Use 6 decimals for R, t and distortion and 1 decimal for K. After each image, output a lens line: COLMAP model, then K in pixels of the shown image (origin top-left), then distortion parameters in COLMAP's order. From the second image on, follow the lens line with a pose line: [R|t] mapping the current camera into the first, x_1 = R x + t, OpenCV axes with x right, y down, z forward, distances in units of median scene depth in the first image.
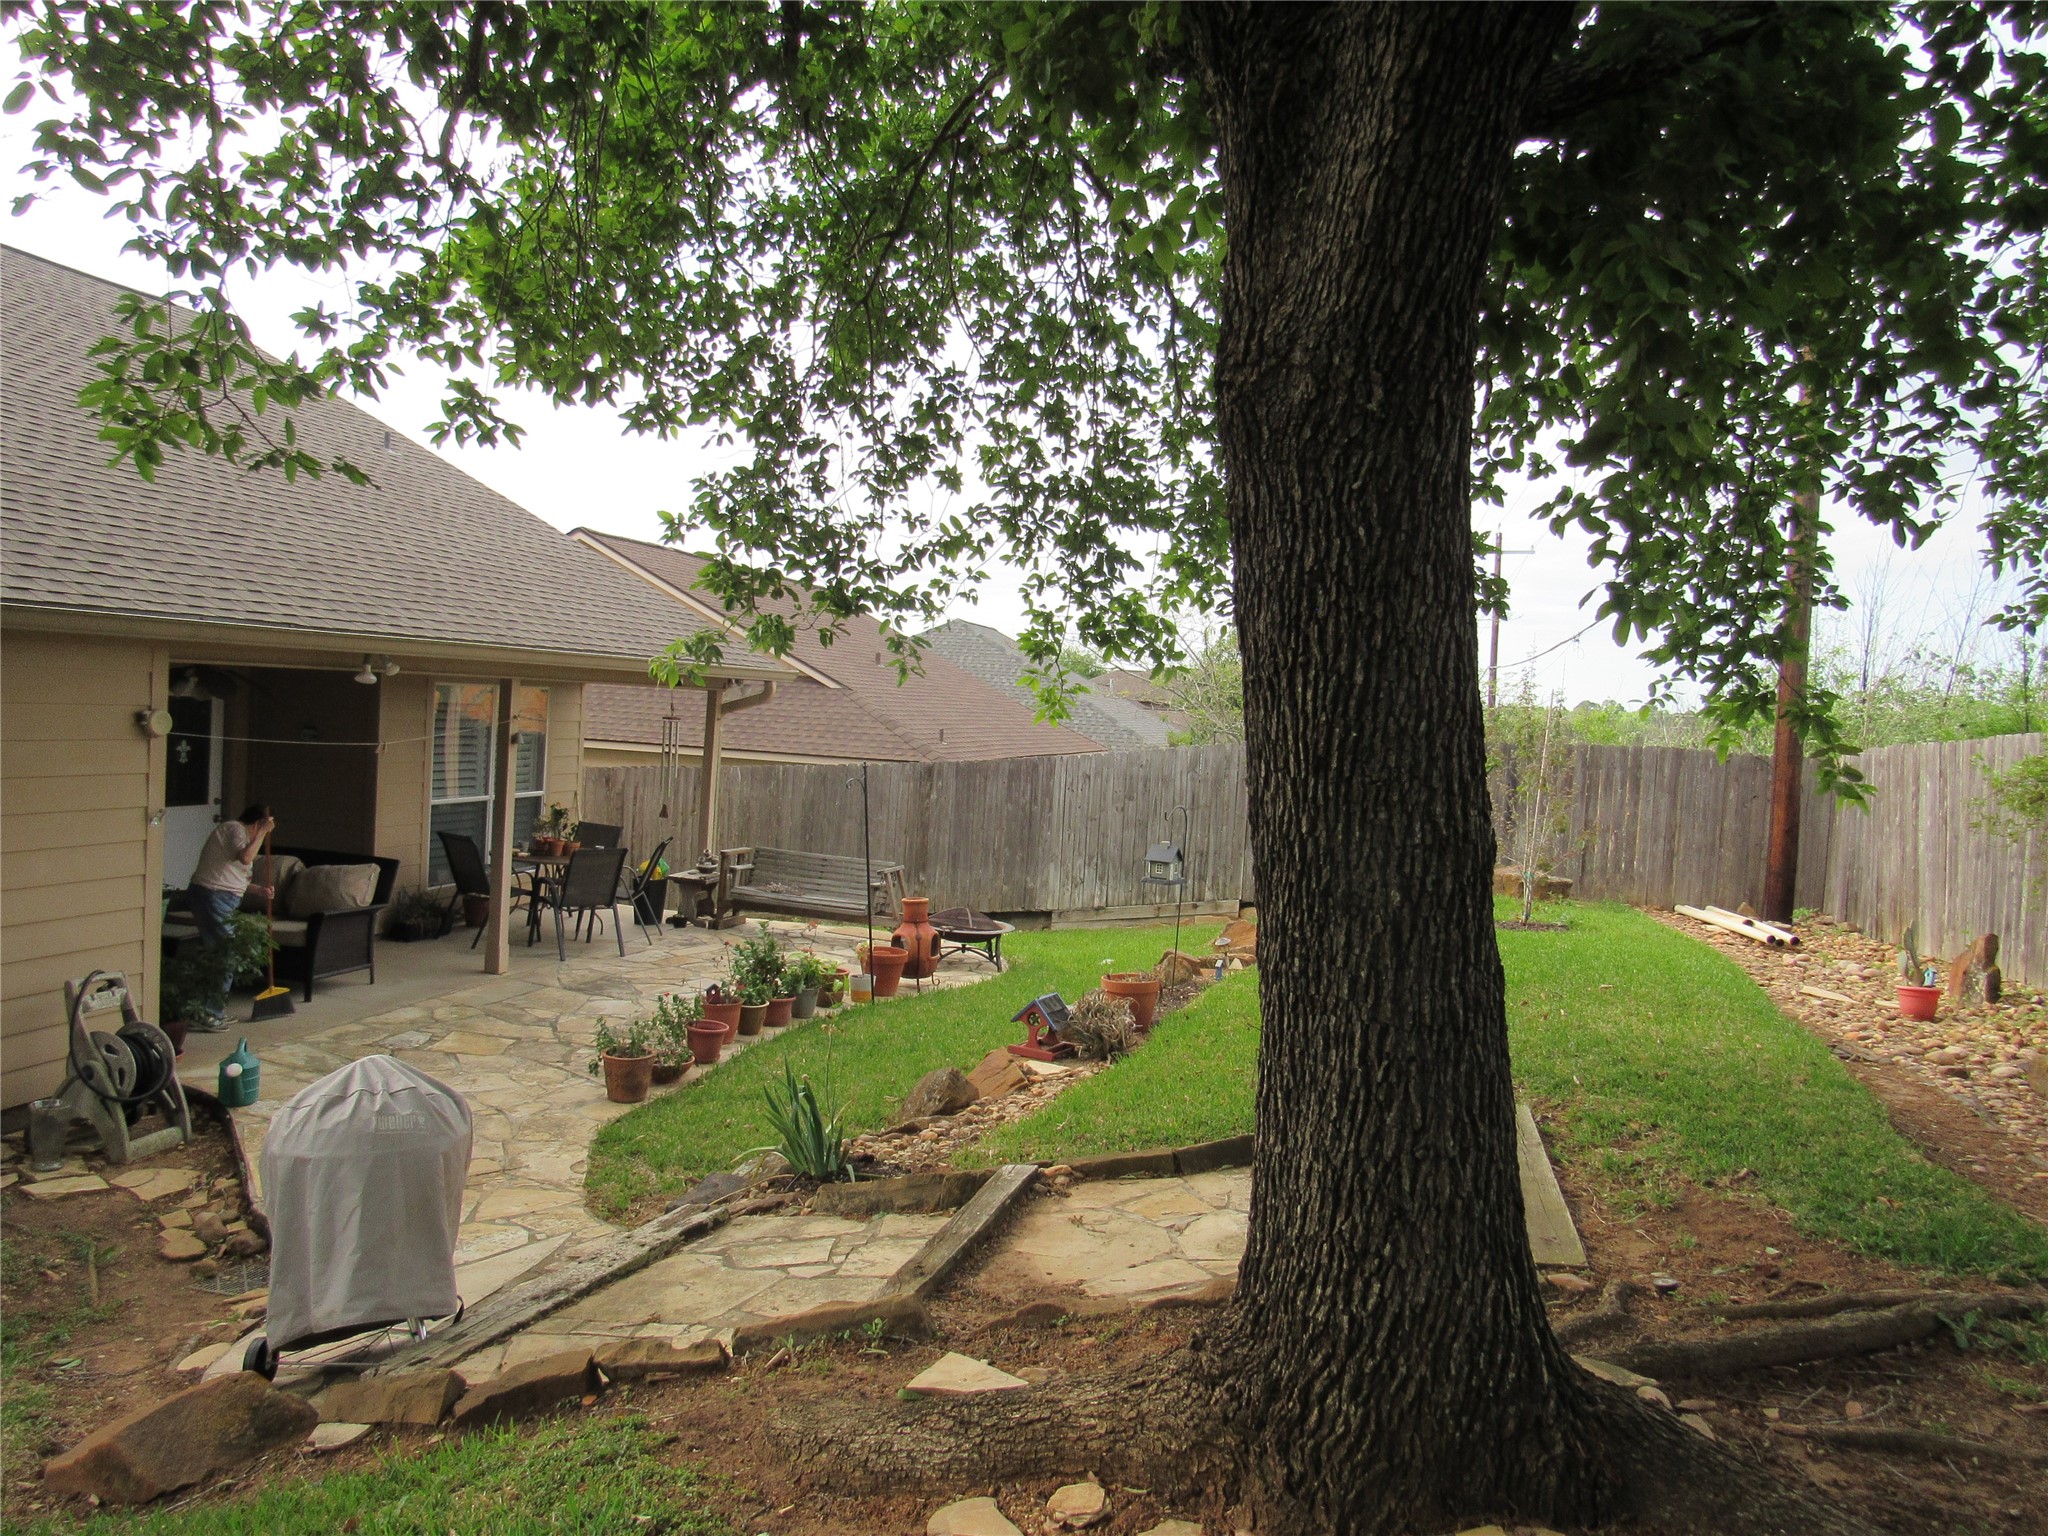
lens RADIAL K [[1467.2, 0, 1026.9], [0, 1467.2, 766.8], [0, 0, 1]] dist [-0.024329, 0.013160]
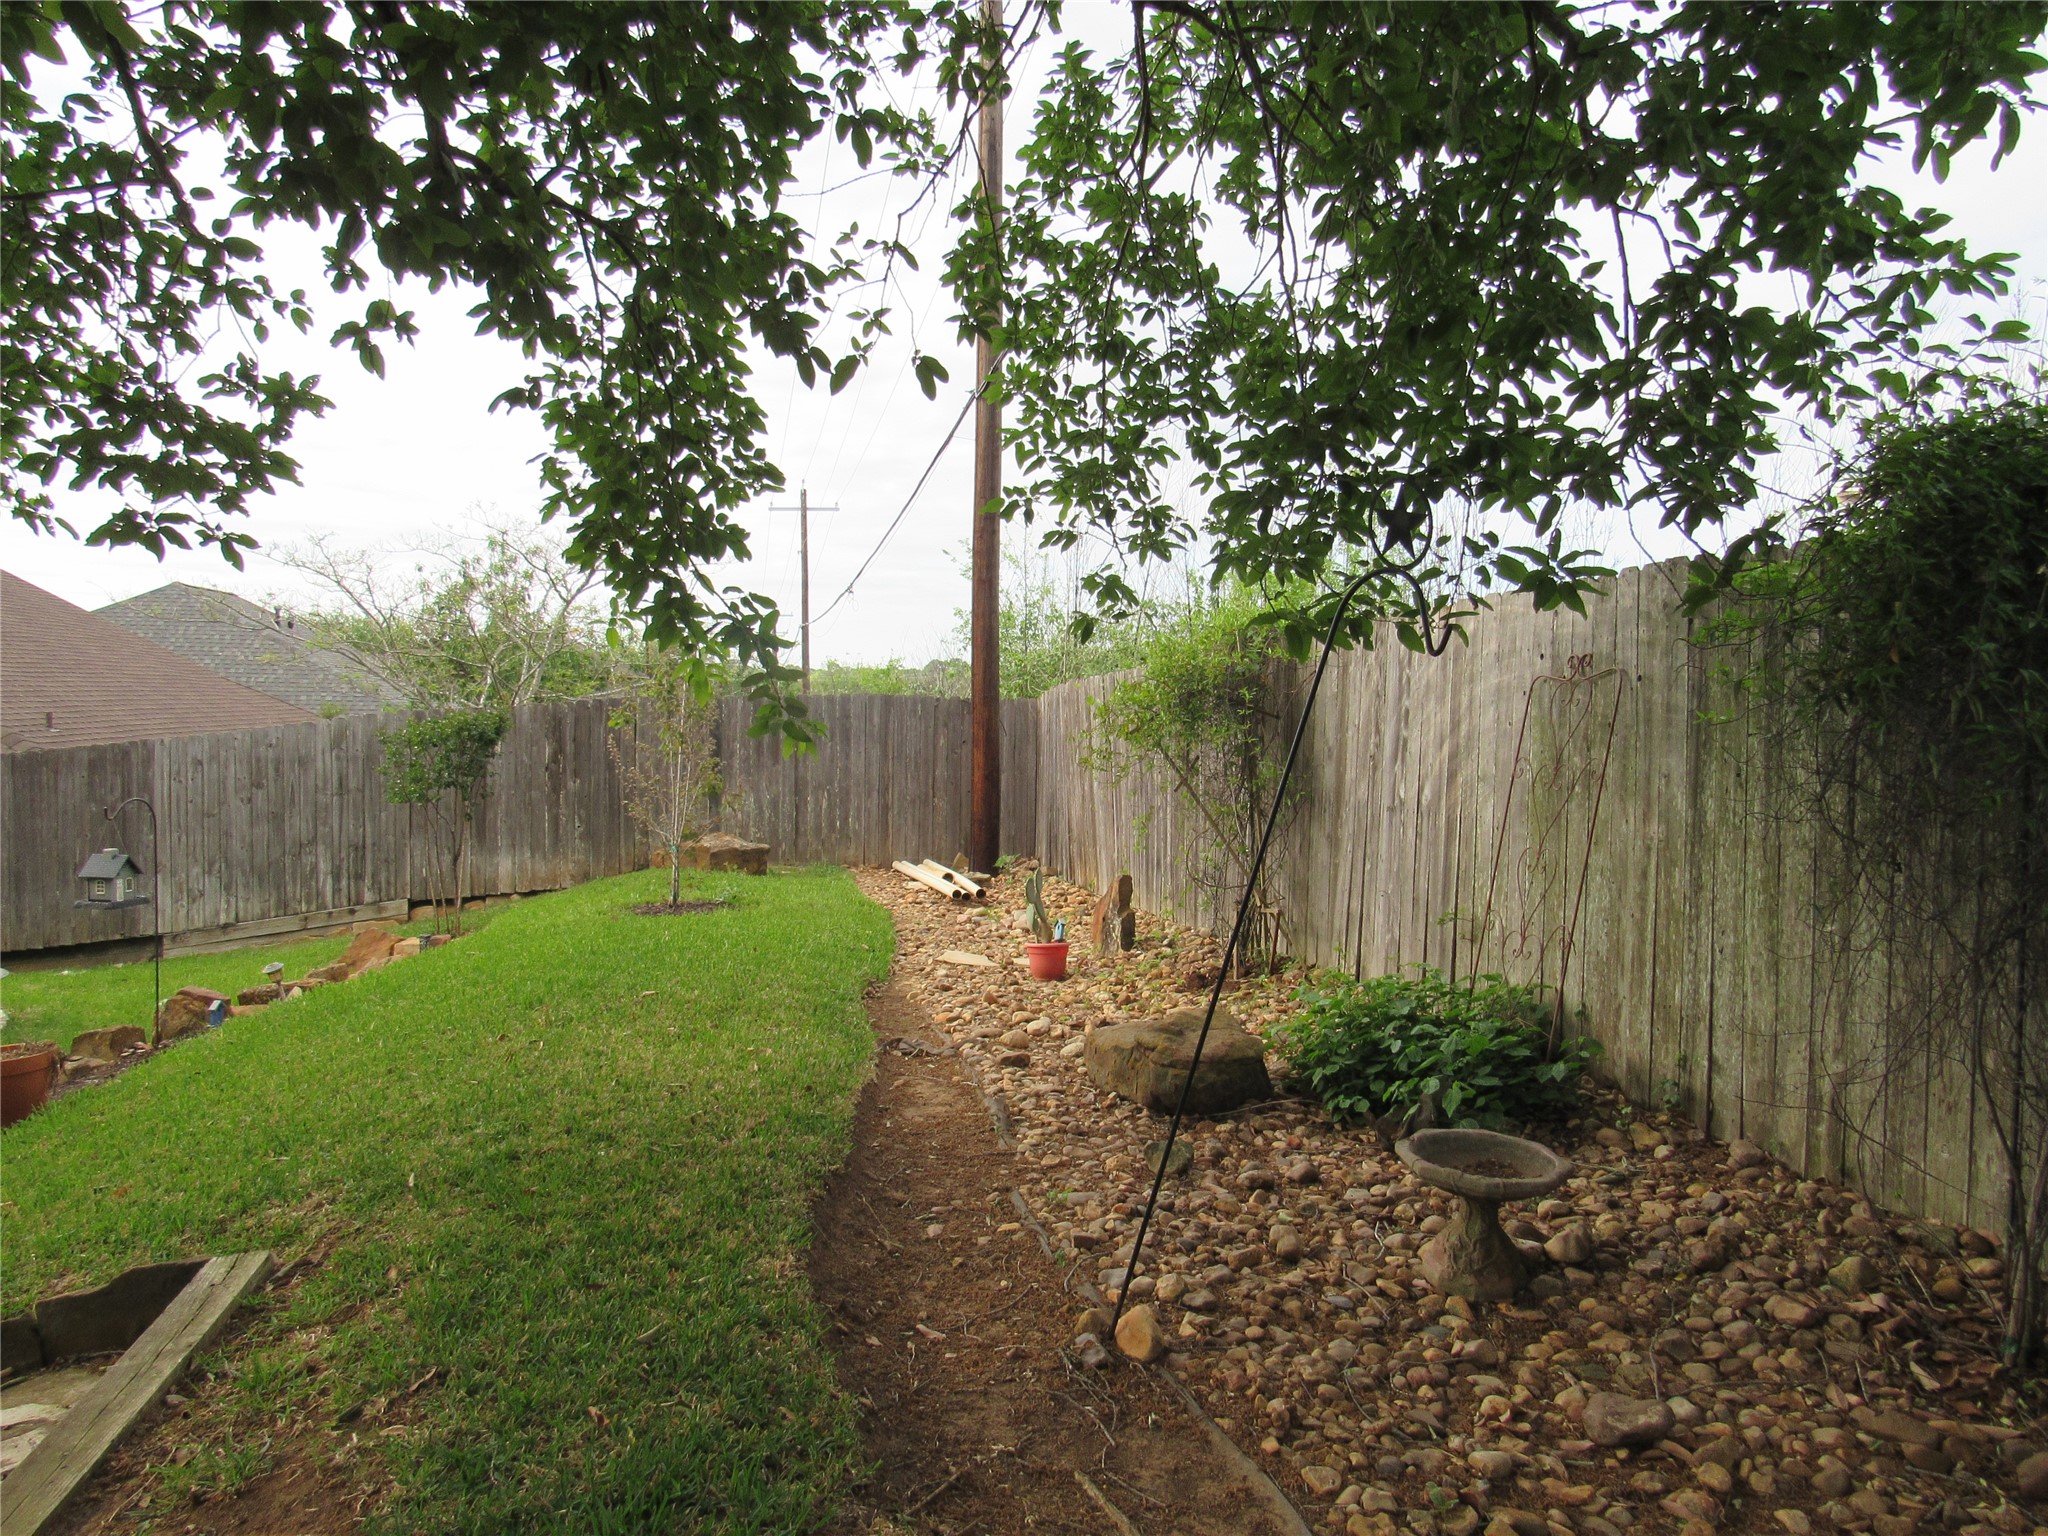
lens RADIAL K [[1467.2, 0, 1021.4], [0, 1467.2, 768.5], [0, 0, 1]] dist [-0.024329, 0.013160]
pose [[0.911115, -0.062157, 0.407438, 0.171490], [0.052470, 0.998012, 0.034920, 0.007707], [-0.408798, -0.010437, 0.912565, 0.129428]]
